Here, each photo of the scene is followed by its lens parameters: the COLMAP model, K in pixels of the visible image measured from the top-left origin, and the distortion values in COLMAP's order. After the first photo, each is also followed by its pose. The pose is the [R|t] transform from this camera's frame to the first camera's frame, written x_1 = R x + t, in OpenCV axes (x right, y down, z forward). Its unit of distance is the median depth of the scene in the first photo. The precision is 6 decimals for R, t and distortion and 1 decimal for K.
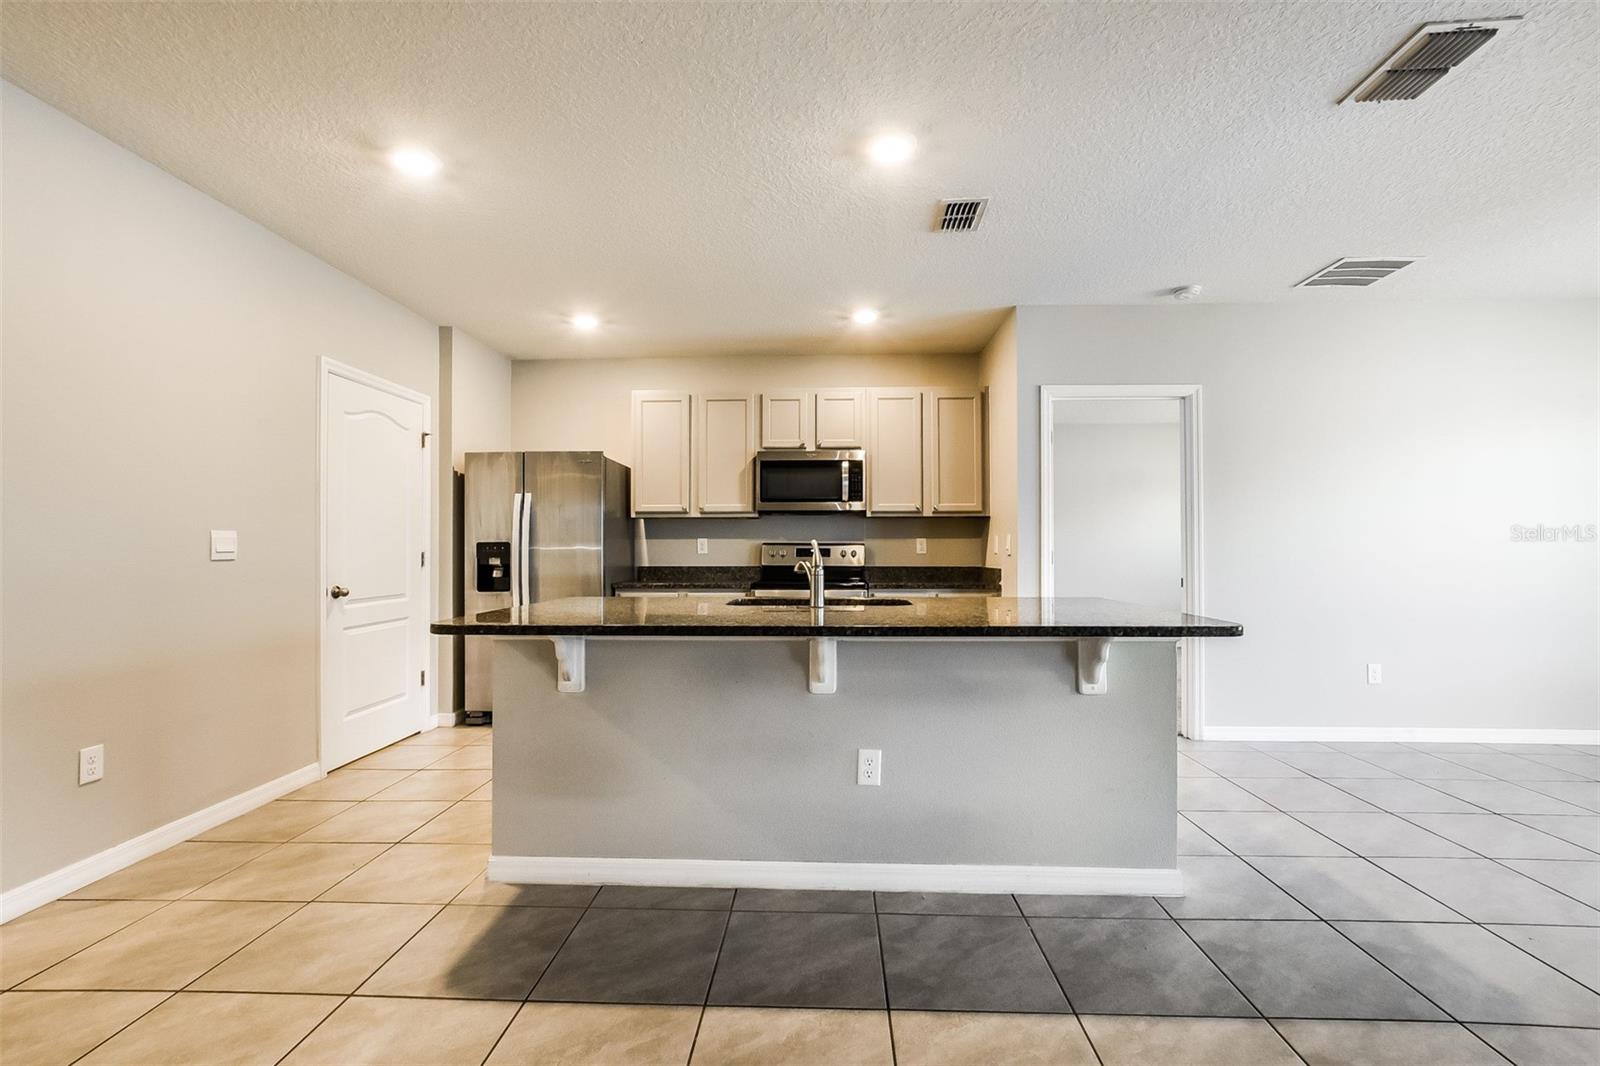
lens RADIAL K [[693.7, 0, 800.9], [0, 693.7, 538.5], [0, 0, 1]] dist [-0.006027, 0.003358]
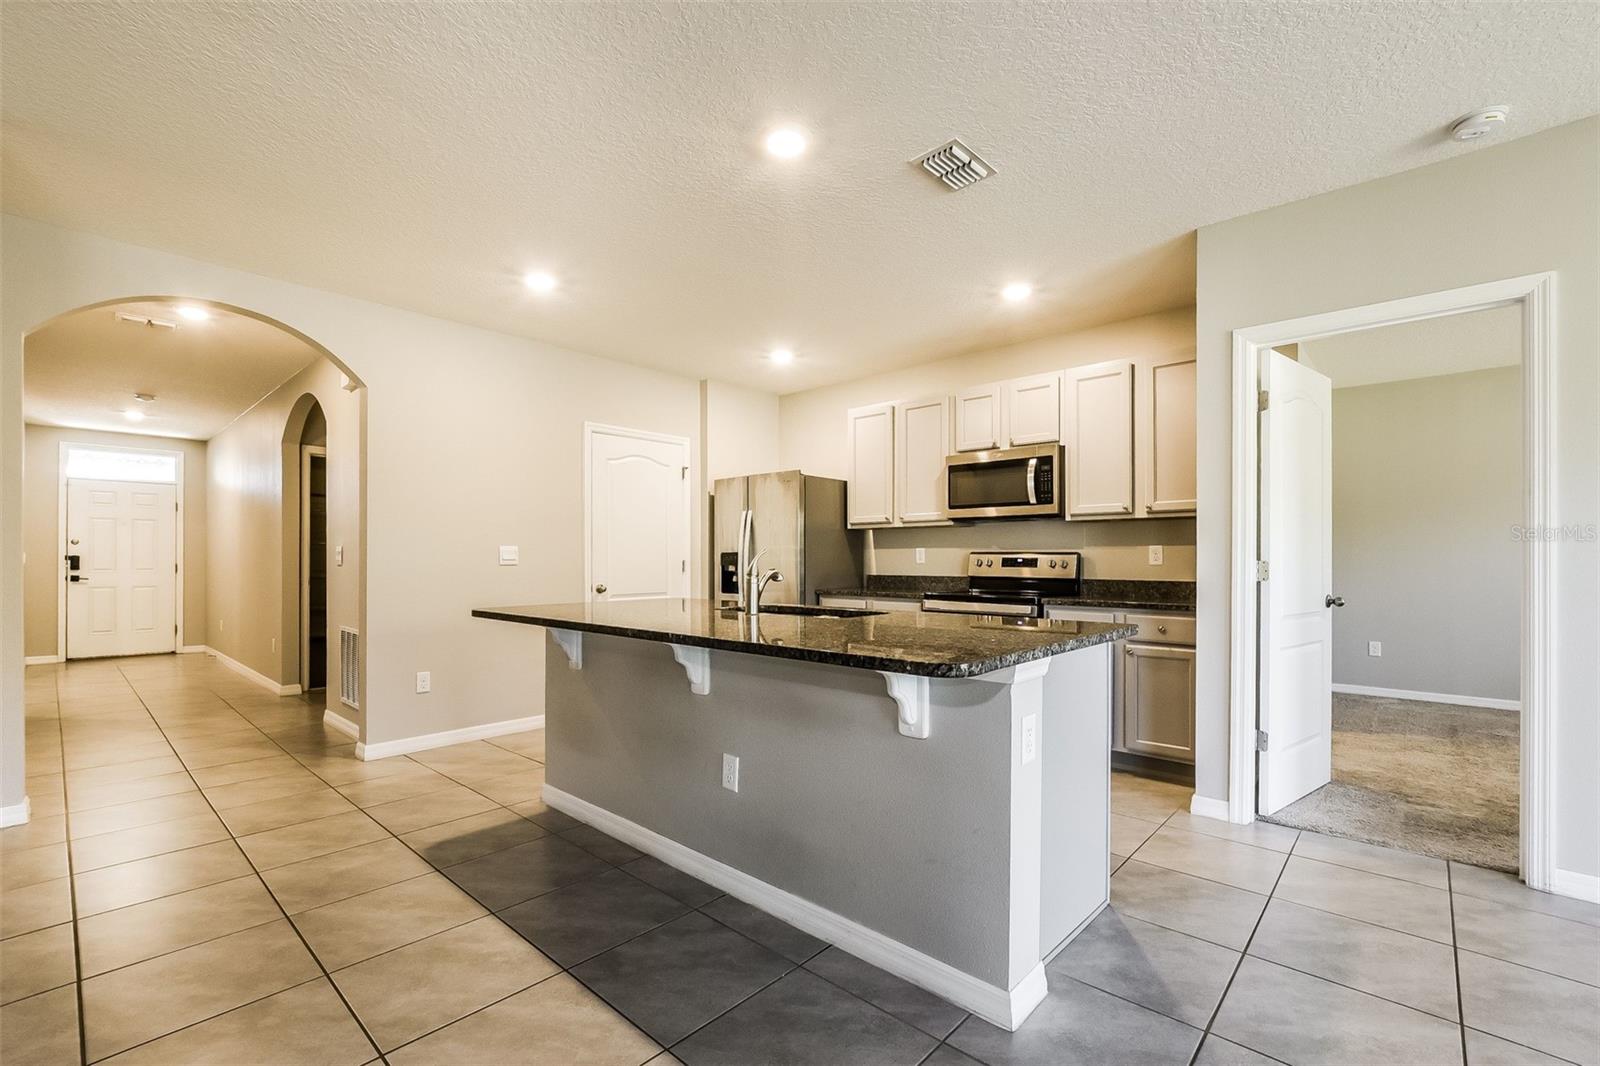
lens RADIAL K [[693.7, 0, 801.2], [0, 693.7, 557.6], [0, 0, 1]] dist [-0.006027, 0.003358]
pose [[0.766360, 0.001040, -0.642411, 0.424408], [0.008009, 0.999906, 0.011173, 0.001670], [0.642362, -0.013707, 0.766279, 0.148111]]
